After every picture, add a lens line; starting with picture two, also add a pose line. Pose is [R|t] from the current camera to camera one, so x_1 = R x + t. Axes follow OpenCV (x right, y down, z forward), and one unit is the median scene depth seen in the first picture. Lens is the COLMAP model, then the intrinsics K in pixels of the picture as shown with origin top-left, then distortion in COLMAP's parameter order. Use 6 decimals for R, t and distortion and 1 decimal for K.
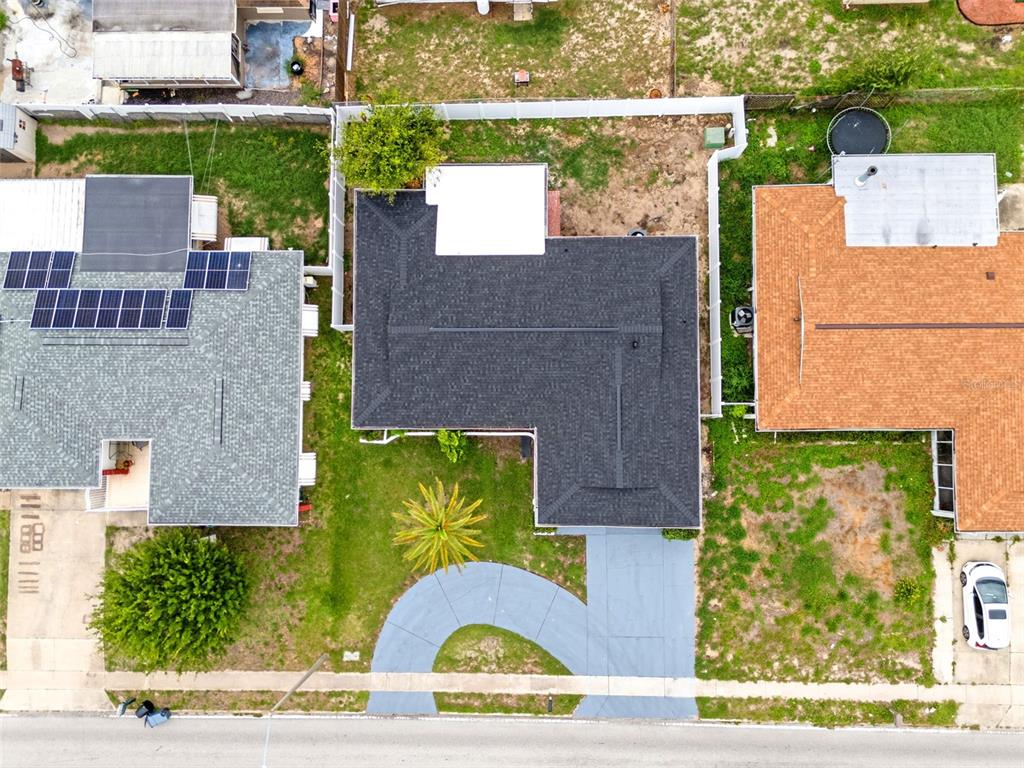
lens RADIAL K [[755.3, 0, 510.7], [0, 755.3, 380.5], [0, 0, 1]] dist [0.062624, -0.044747]
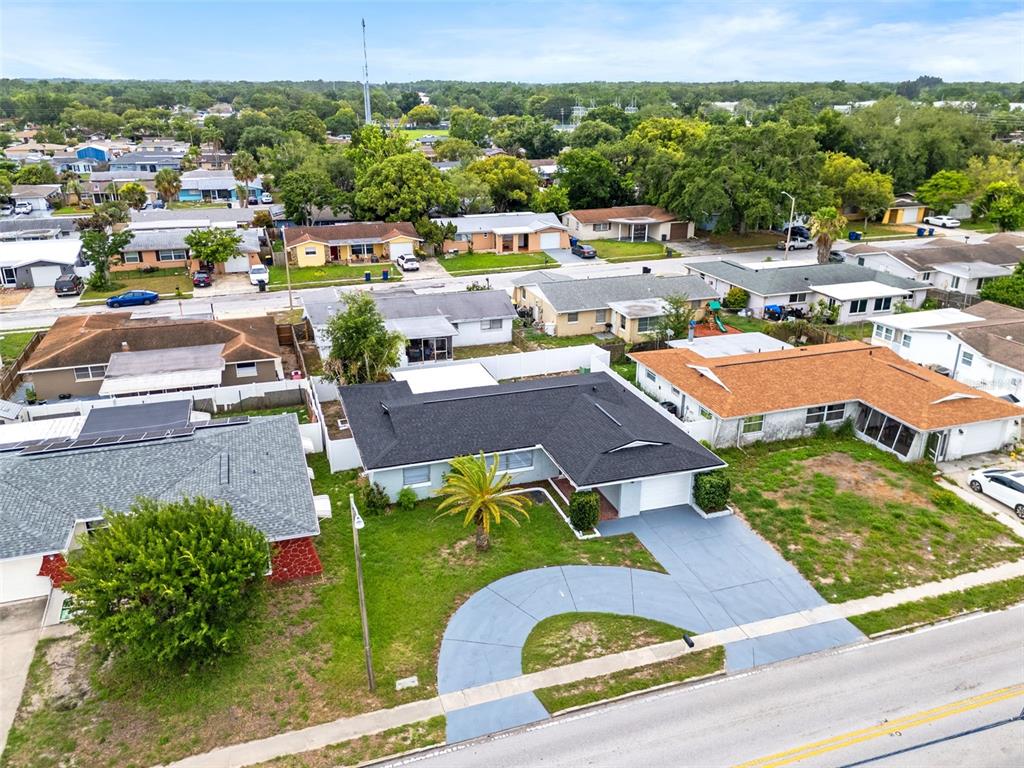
lens RADIAL K [[792.7, 0, 512.9], [0, 792.7, 385.7], [0, 0, 1]] dist [0.061069, -0.045720]
pose [[0.947381, -0.085529, 0.308472, -0.323315], [0.316299, 0.398350, -0.860971, 0.925108], [-0.049242, 0.913237, 0.404442, 0.455623]]
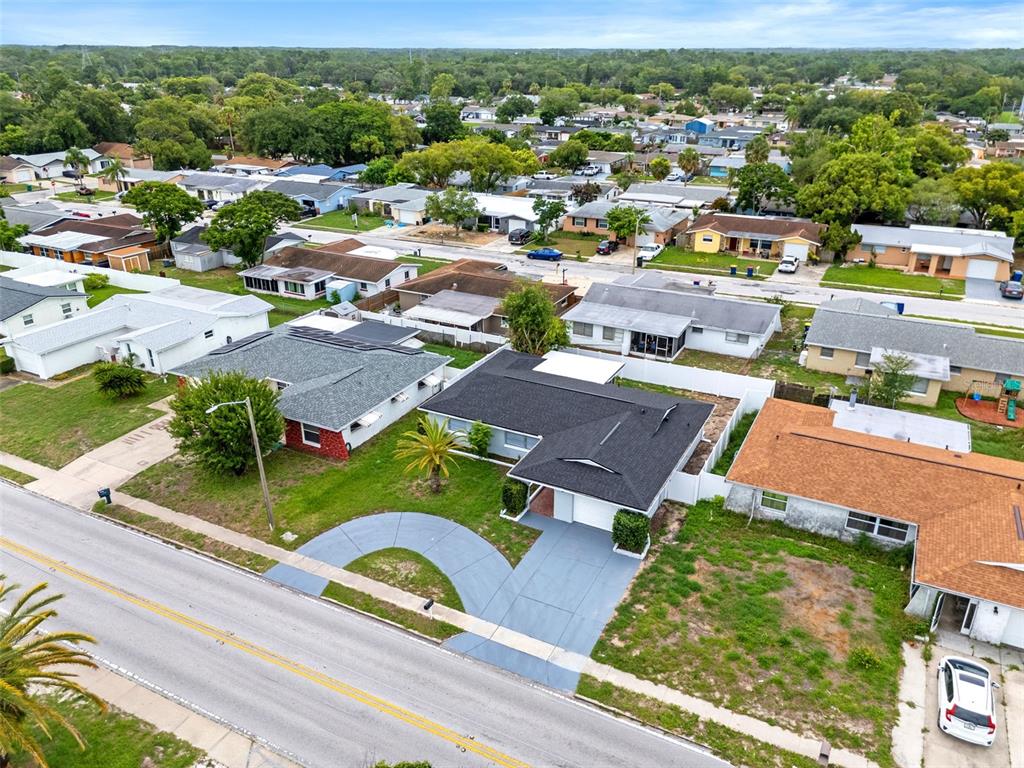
lens RADIAL K [[755.3, 0, 511.5], [0, 755.3, 389.6], [0, 0, 1]] dist [0.062624, -0.044747]
pose [[0.888081, 0.212661, -0.407539, 0.444996], [-0.459652, 0.421851, -0.781513, 0.960652], [0.005724, 0.881372, 0.472387, 0.338680]]
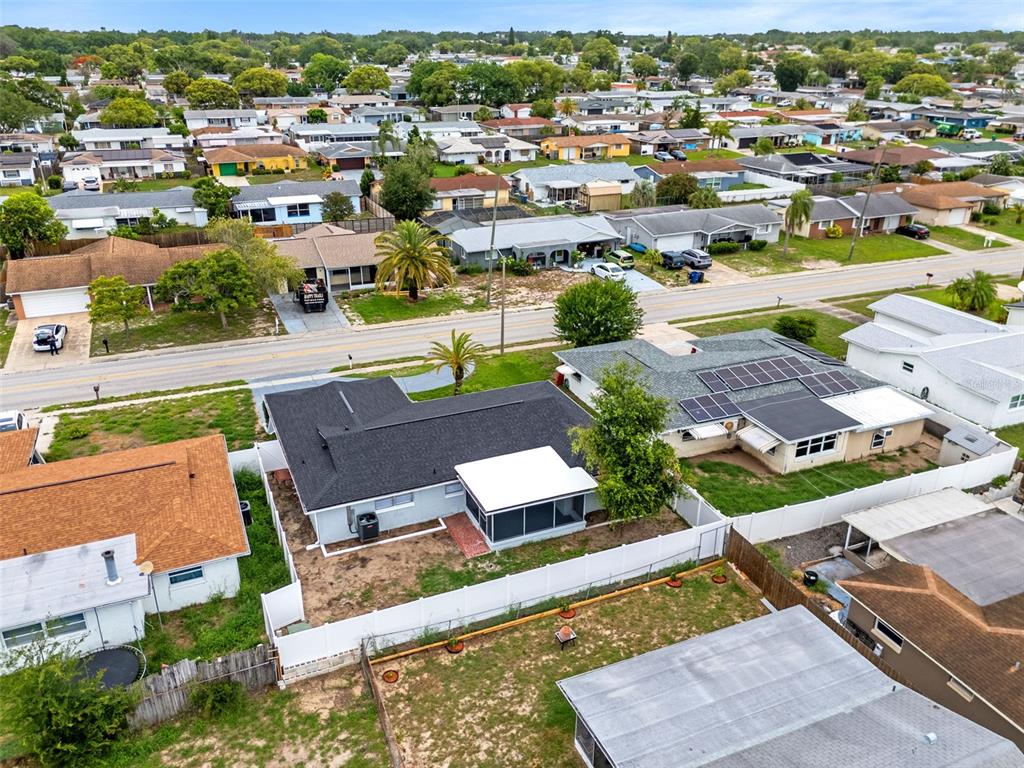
lens RADIAL K [[792.7, 0, 510.2], [0, 792.7, 390.2], [0, 0, 1]] dist [0.061069, -0.045720]
pose [[-0.916887, 0.183358, -0.354539, 0.322269], [-0.396337, -0.313016, 0.863098, -1.045051], [0.047280, 0.931880, 0.359672, 0.503441]]
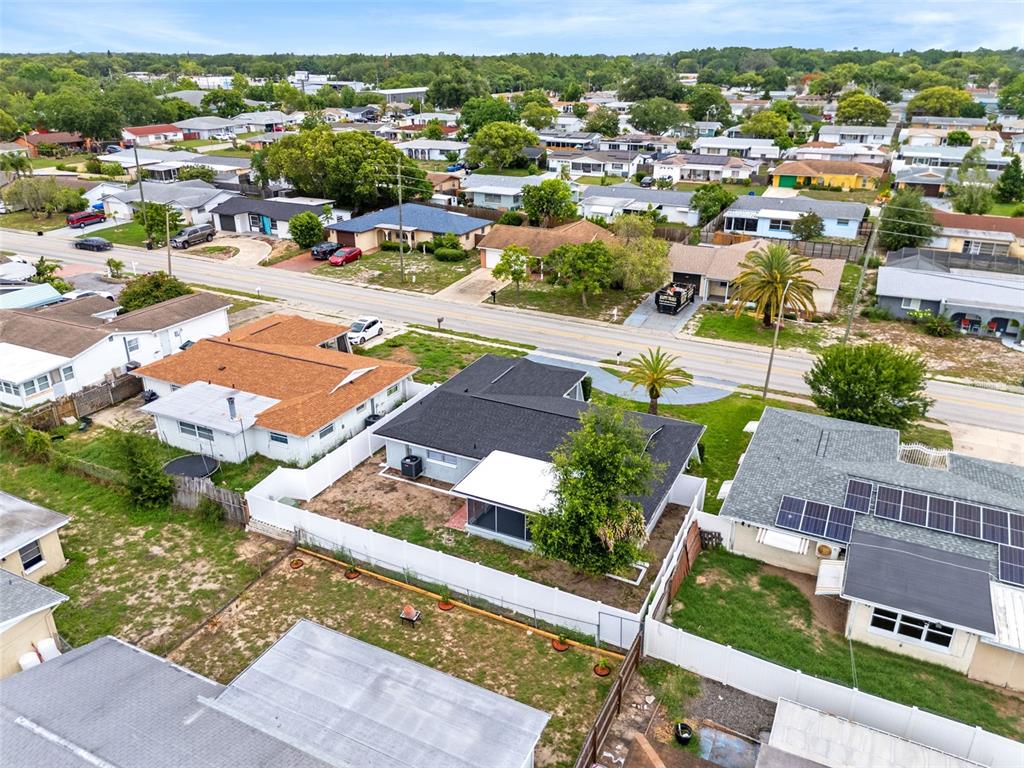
lens RADIAL K [[755.3, 0, 507.7], [0, 755.3, 388.2], [0, 0, 1]] dist [0.062624, -0.044747]
pose [[-0.895931, -0.152983, 0.417018, -0.400510], [0.444175, -0.299928, 0.844247, -1.016298], [-0.004080, 0.941615, 0.336665, 0.524927]]
